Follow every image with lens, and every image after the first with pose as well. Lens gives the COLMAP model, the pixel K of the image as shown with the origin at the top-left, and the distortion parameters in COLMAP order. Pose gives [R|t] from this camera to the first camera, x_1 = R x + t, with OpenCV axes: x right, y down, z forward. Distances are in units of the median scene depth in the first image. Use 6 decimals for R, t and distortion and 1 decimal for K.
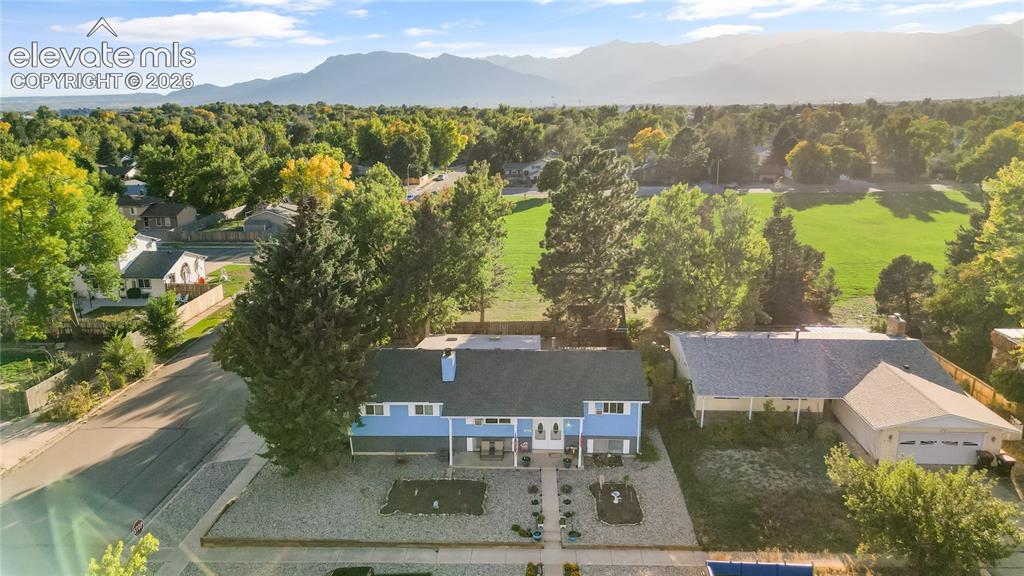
lens RADIAL K [[716.3, 0, 516.0], [0, 716.3, 292.2], [0, 0, 1]] dist [0.097462, -0.130238]
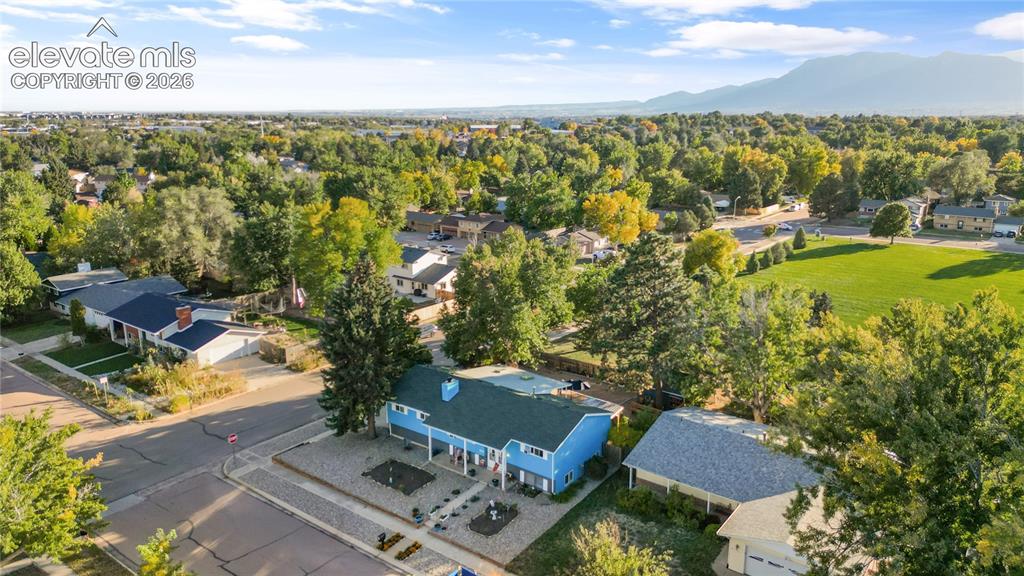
lens RADIAL K [[716.3, 0, 516.0], [0, 716.3, 292.2], [0, 0, 1]] dist [0.097462, -0.130238]
pose [[0.819199, 0.147811, -0.554135, 0.756373], [-0.150538, 0.987757, 0.040929, -0.160841], [0.553400, 0.049889, 0.831420, -0.087811]]
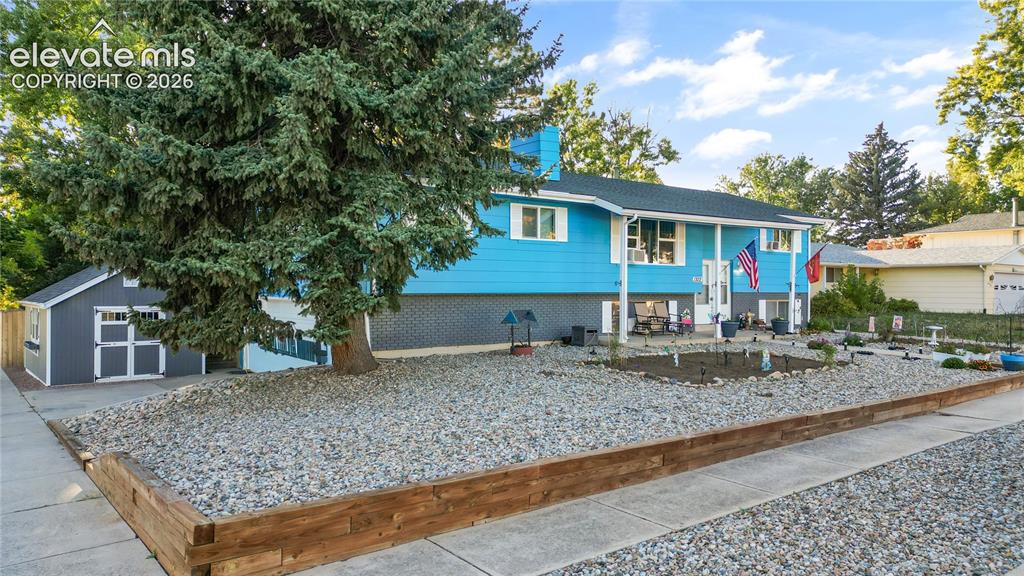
lens RADIAL K [[716.3, 0, 516.0], [0, 716.3, 292.2], [0, 0, 1]] dist [0.097462, -0.130238]
pose [[0.745213, 0.003409, 0.666817, -0.406257], [0.142704, 0.976004, -0.164472, 0.263915], [-0.651377, 0.217725, 0.726845, 0.709297]]
